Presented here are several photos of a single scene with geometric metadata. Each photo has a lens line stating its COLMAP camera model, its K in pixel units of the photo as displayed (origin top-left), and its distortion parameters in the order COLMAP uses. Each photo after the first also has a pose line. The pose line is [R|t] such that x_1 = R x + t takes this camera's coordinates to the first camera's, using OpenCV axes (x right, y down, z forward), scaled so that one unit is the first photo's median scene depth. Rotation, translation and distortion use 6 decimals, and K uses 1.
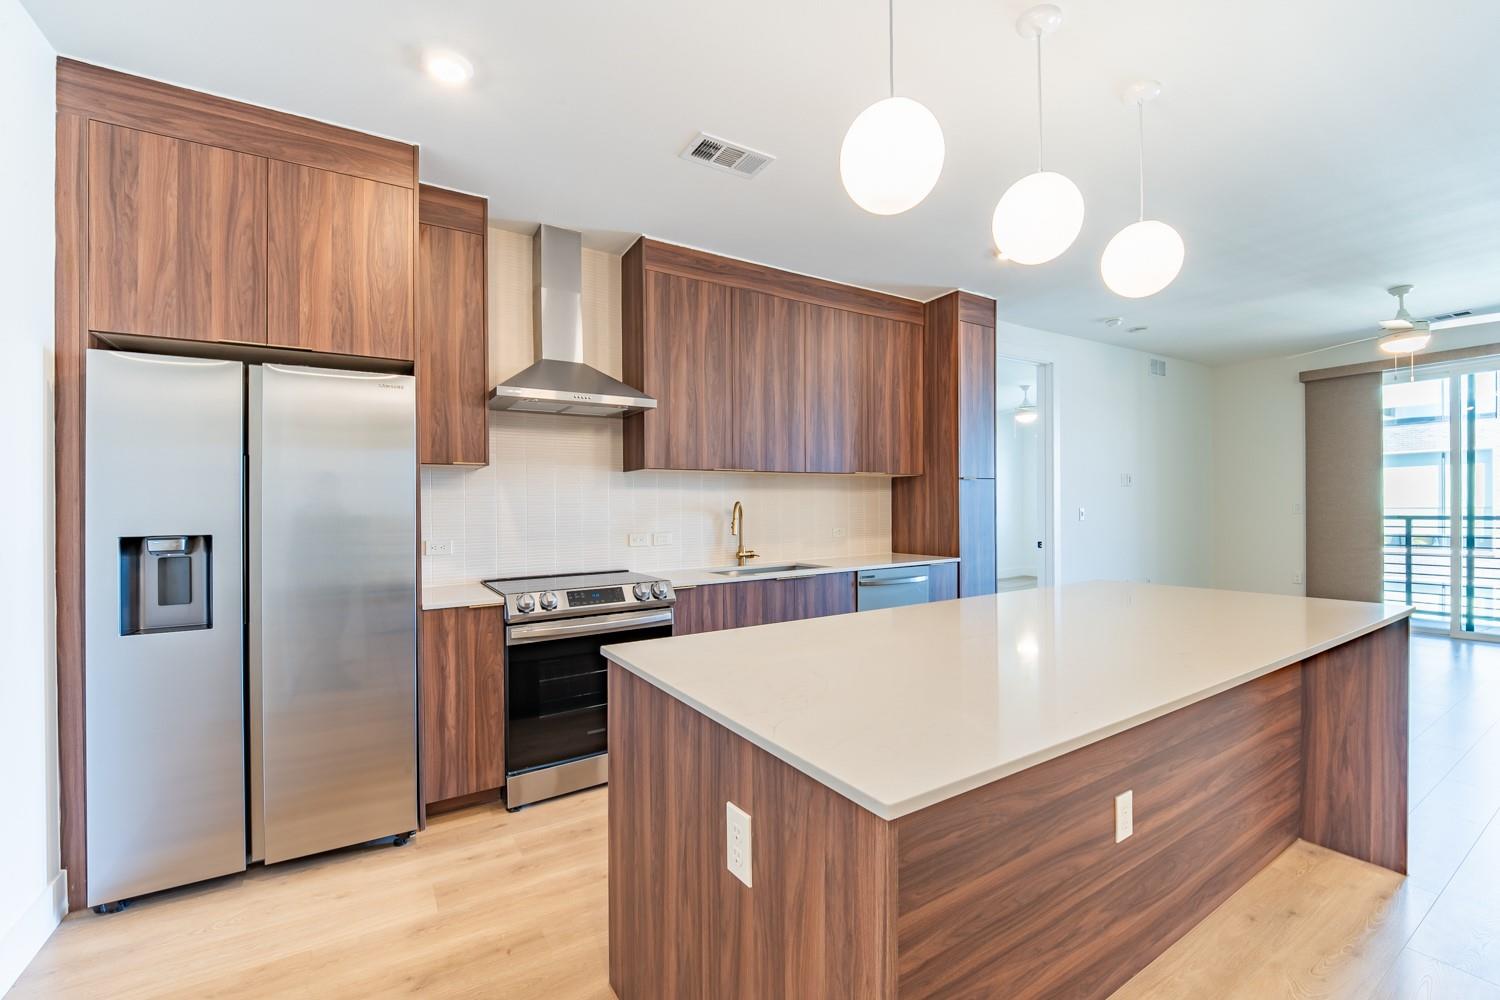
lens RADIAL K [[622.0, 0, 756.6], [0, 622.0, 504.0], [0, 0, 1]] dist [-0.006734, -0.004196]
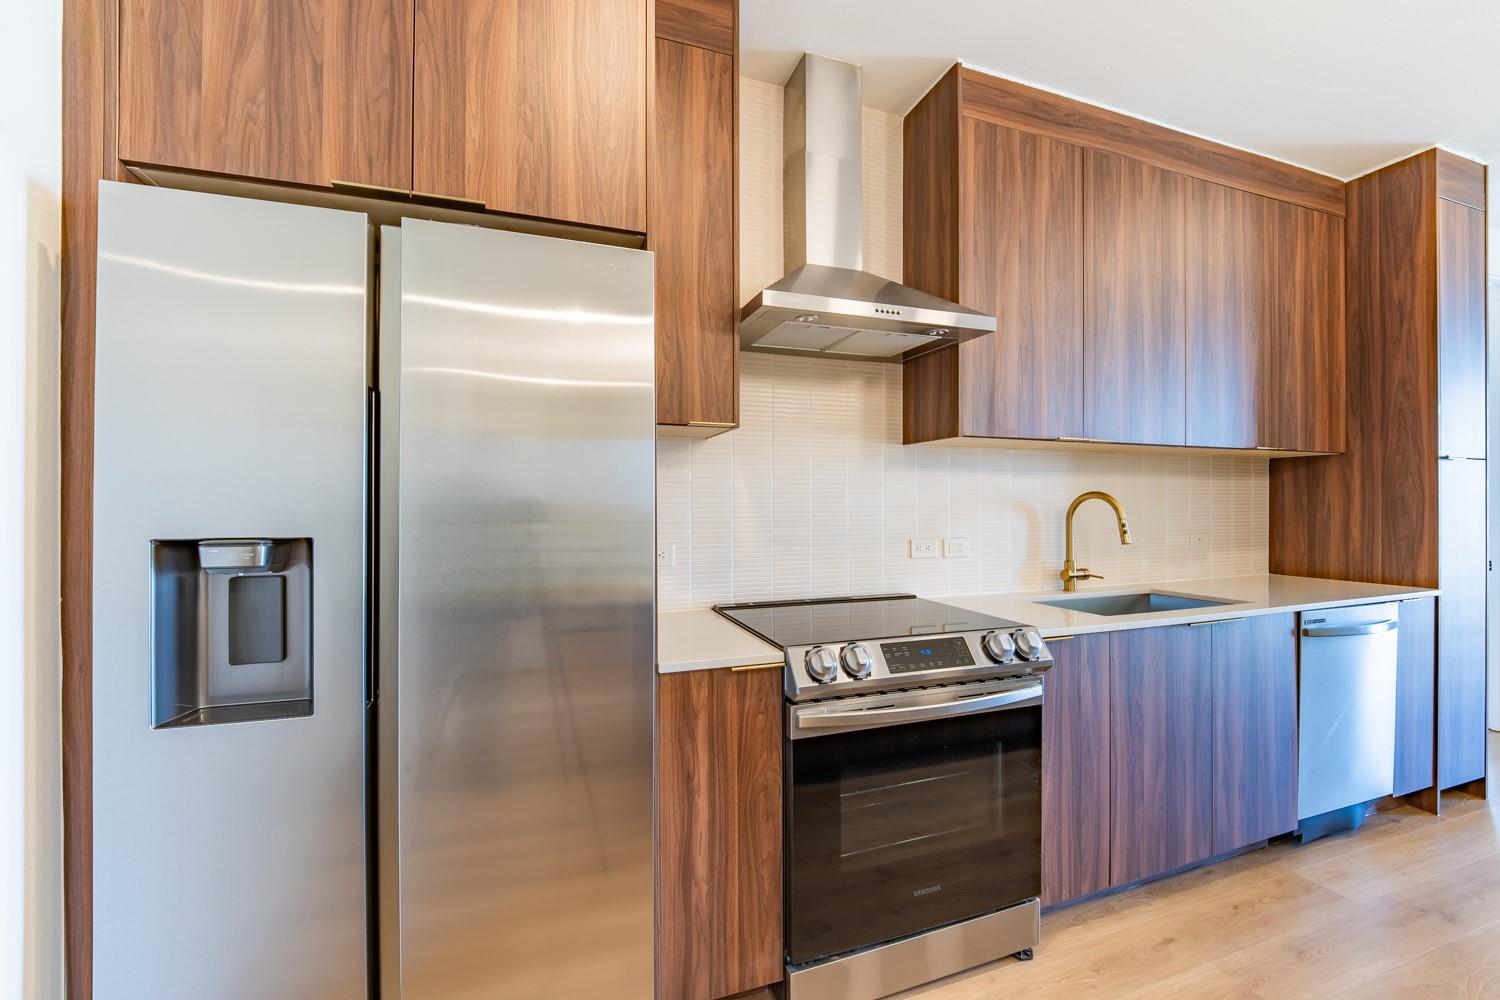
lens RADIAL K [[622.0, 0, 754.0], [0, 622.0, 509.7], [0, 0, 1]] dist [-0.006734, -0.004196]
pose [[0.976852, 0.013296, -0.213502, -0.238772], [-0.010134, 0.999822, 0.015901, 0.008286], [0.213675, -0.013370, 0.976813, 0.334670]]
